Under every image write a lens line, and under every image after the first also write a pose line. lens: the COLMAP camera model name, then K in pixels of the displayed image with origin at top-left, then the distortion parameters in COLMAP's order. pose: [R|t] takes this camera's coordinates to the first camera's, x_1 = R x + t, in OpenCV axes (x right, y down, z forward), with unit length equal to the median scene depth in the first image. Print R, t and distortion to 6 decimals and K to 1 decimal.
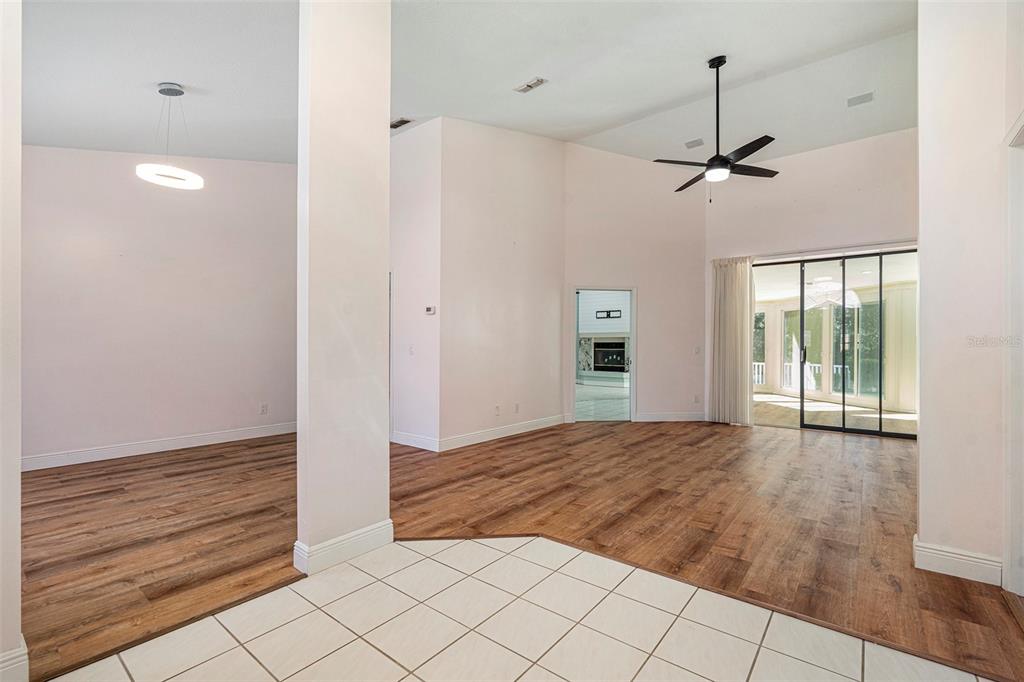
lens RADIAL K [[446.8, 0, 515.3], [0, 446.8, 344.5], [0, 0, 1]] dist [-0.003730, -0.002578]
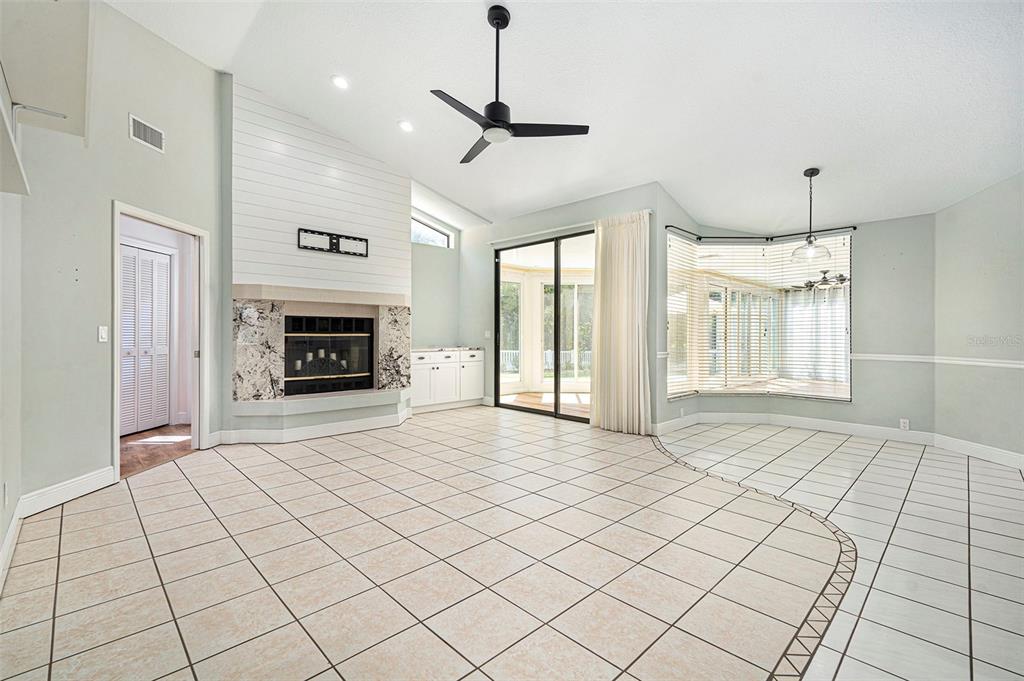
lens RADIAL K [[446.8, 0, 516.2], [0, 446.8, 337.4], [0, 0, 1]] dist [-0.003730, -0.002578]
pose [[0.113001, -0.014534, 0.993489, -0.152084], [-0.006597, 0.999860, 0.015377, 0.005881], [-0.993573, -0.008292, 0.112889, 0.786588]]
